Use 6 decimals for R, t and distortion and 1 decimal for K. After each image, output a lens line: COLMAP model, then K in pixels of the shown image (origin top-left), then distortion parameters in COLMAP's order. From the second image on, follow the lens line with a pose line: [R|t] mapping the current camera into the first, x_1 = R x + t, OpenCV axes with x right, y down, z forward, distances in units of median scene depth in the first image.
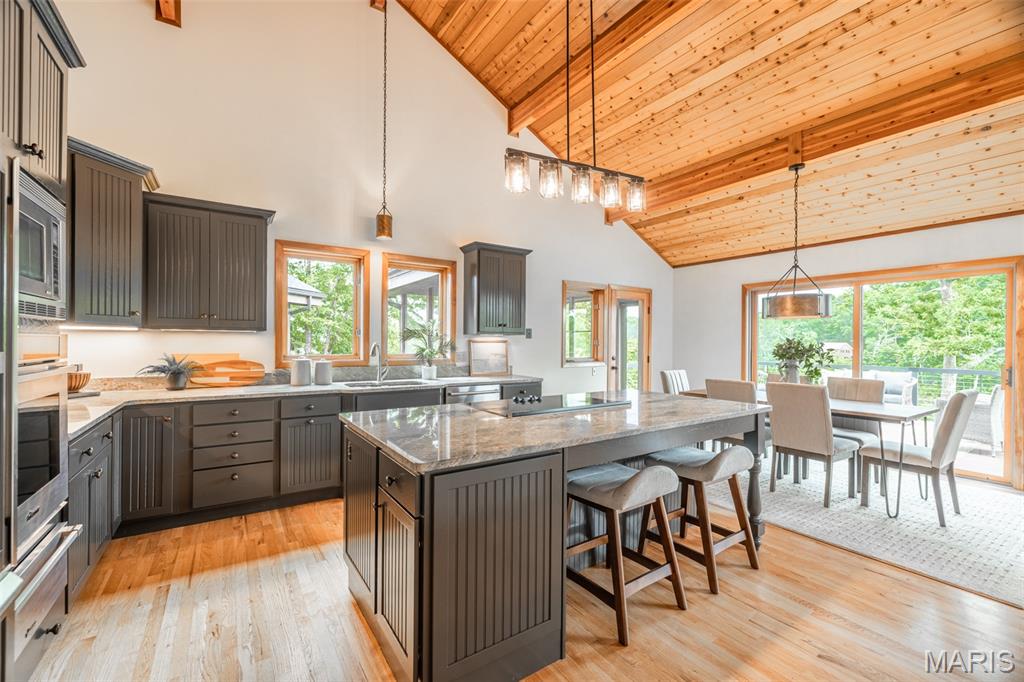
lens RADIAL K [[429.2, 0, 507.8], [0, 429.2, 341.9], [0, 0, 1]] dist [-0.002678, -0.000458]
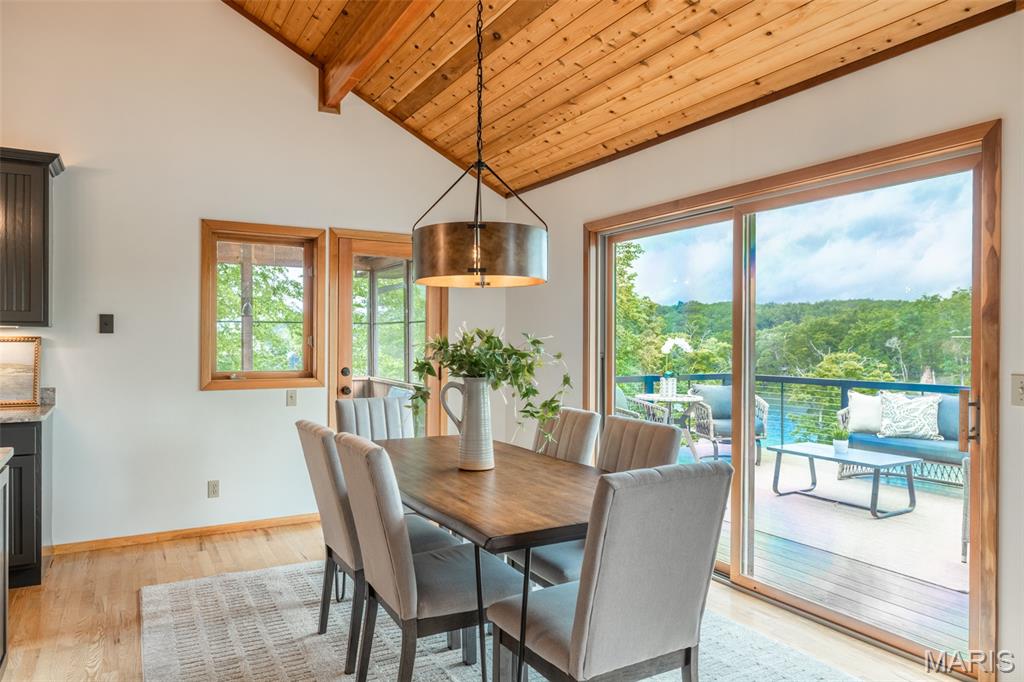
lens RADIAL K [[666.0, 0, 512.0], [0, 666.0, 341.0], [0, 0, 1]] dist [-0.010087, -0.001134]
pose [[0.998521, -0.006377, -0.053995, 0.715630], [0.006117, 0.999969, -0.004967, 0.010212], [0.054025, 0.004629, 0.998529, 0.313726]]
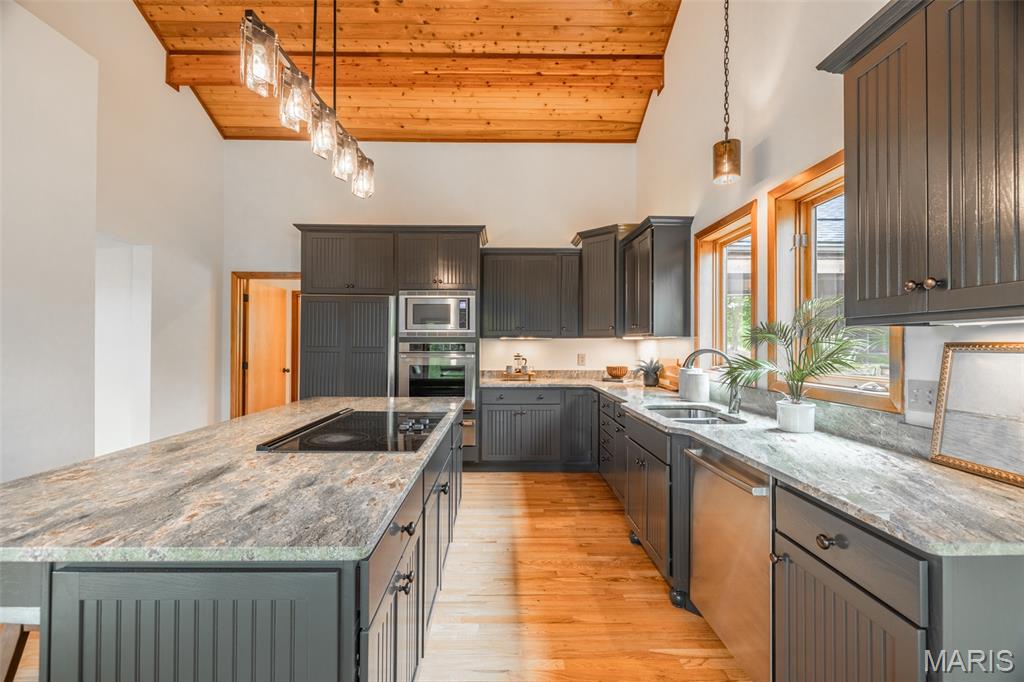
lens RADIAL K [[425.9, 0, 506.8], [0, 425.9, 341.8], [0, 0, 1]] dist [-0.002474, -0.000197]
pose [[-0.539484, -0.017615, -0.841812, 0.378455], [-0.014593, 0.999827, -0.011569, 0.002911], [0.841870, 0.006043, -0.539647, 1.018014]]
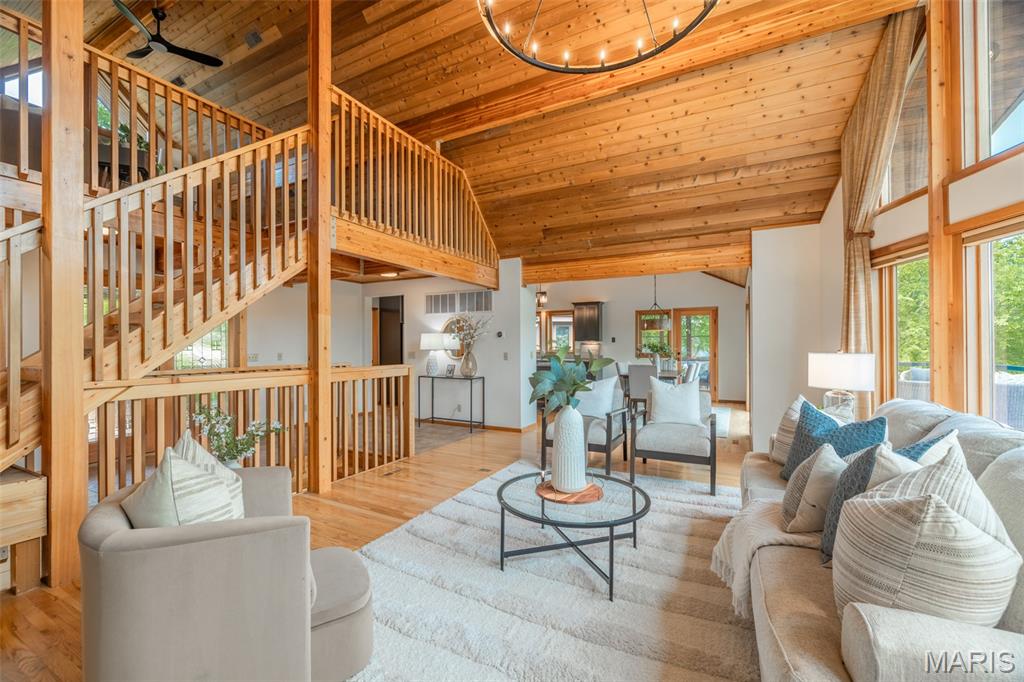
lens RADIAL K [[425.9, 0, 506.8], [0, 425.9, 341.8], [0, 0, 1]] dist [-0.002474, -0.000197]
pose [[0.472726, -0.018454, -0.881016, 1.956257], [0.005607, 0.999823, -0.017934, 0.029023], [0.881192, 0.003538, 0.472746, -0.480435]]
